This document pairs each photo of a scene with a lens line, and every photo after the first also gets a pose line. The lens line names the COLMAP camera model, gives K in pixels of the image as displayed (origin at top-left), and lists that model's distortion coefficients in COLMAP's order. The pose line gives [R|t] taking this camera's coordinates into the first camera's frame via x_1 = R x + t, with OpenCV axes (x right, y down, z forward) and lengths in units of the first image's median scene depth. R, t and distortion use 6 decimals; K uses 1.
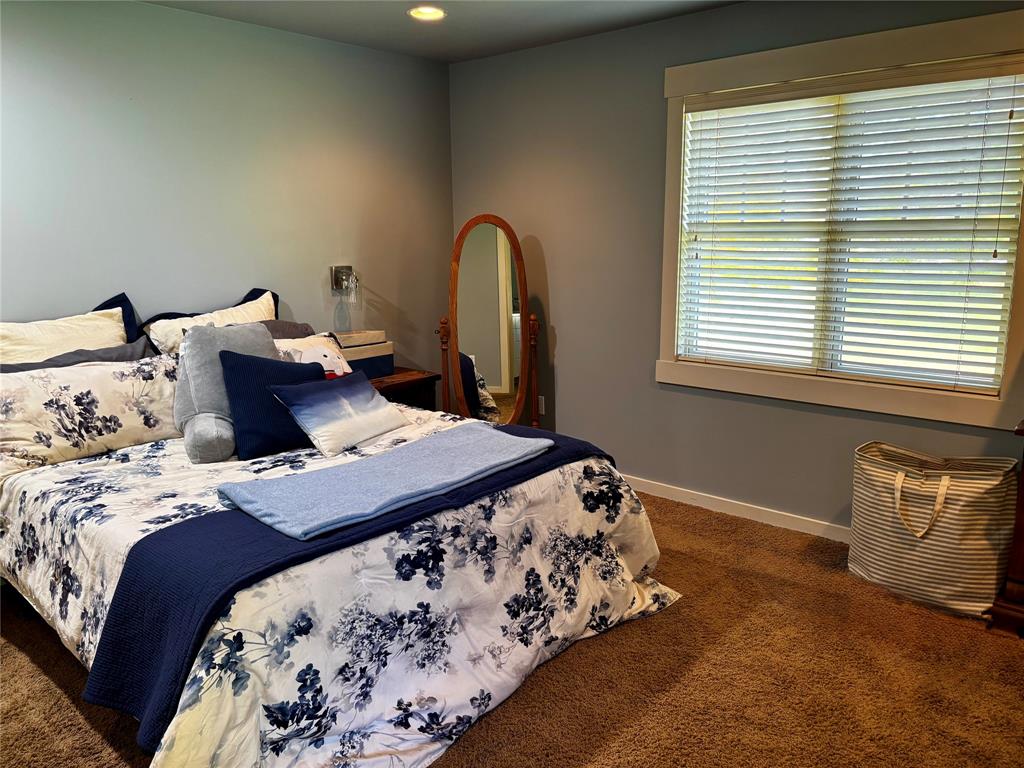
lens RADIAL K [[803.6, 0, 473.3], [0, 803.6, 428.4], [0, 0, 1]] dist [-0.003269, -0.001655]
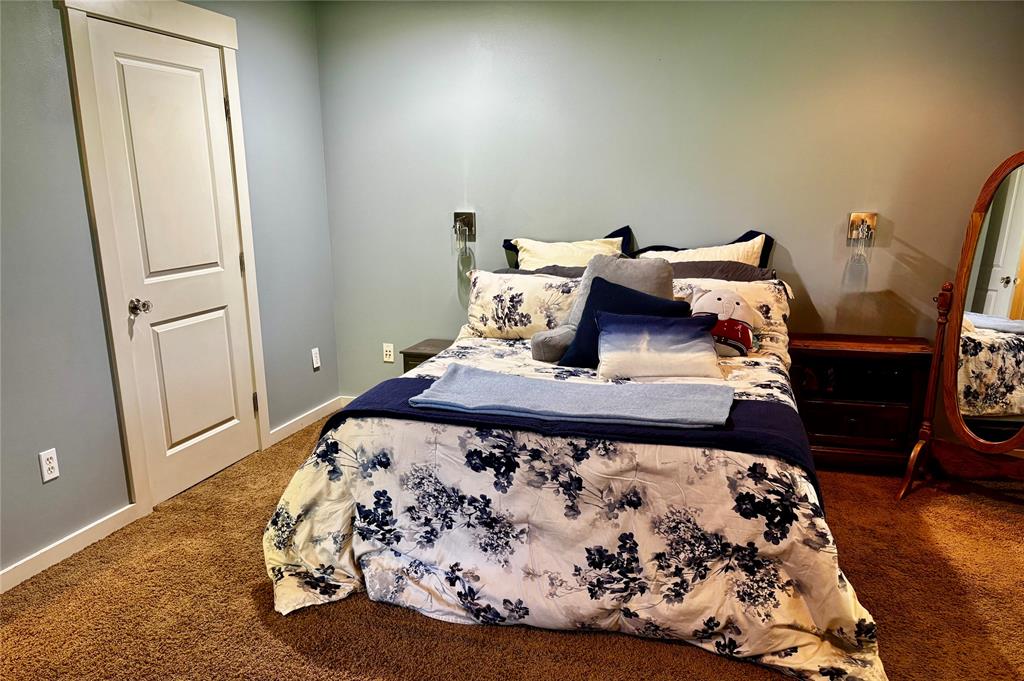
lens RADIAL K [[752.7, 0, 465.7], [0, 752.7, 382.1], [0, 0, 1]] dist [0.112641, -0.125103]
pose [[0.408566, 0.247291, -0.878590, 0.794362], [-0.219896, 0.960913, 0.168205, -0.116265], [0.885844, 0.124475, 0.446975, 0.418513]]
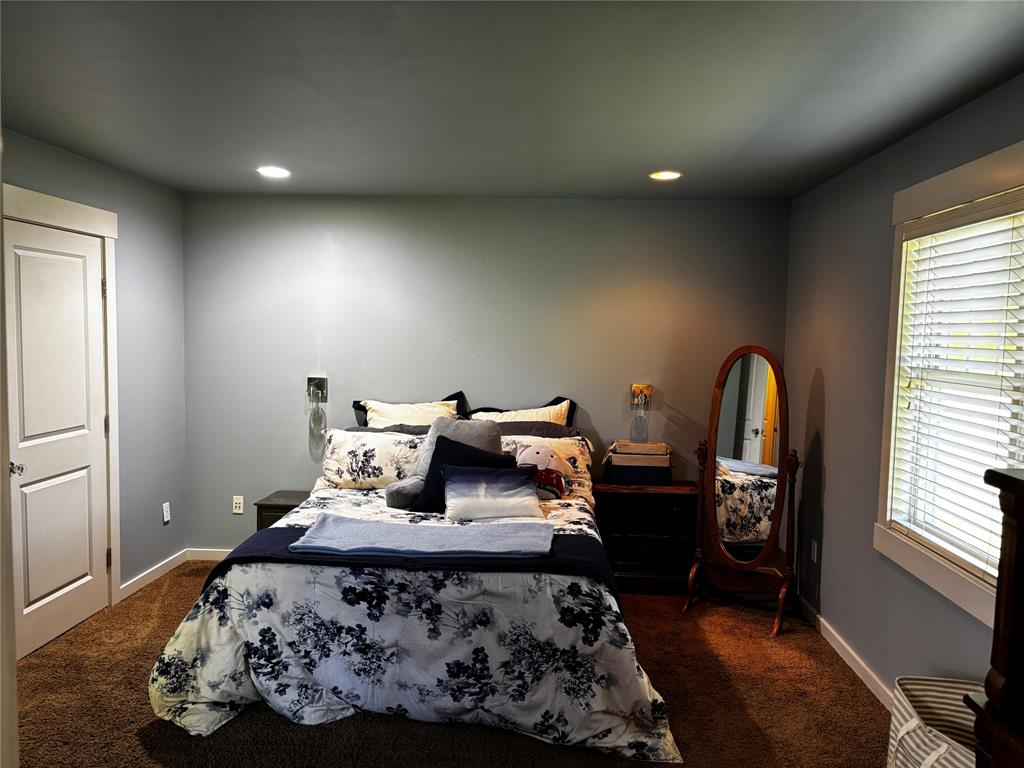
lens RADIAL K [[767.0, 0, 448.6], [0, 767.0, 410.7], [0, 0, 1]] dist [0.011458, -0.001902]
pose [[0.589676, 0.107390, -0.800468, 0.965695], [-0.214400, 0.976374, -0.026951, -0.132627], [0.778662, 0.187513, 0.598769, 0.235523]]
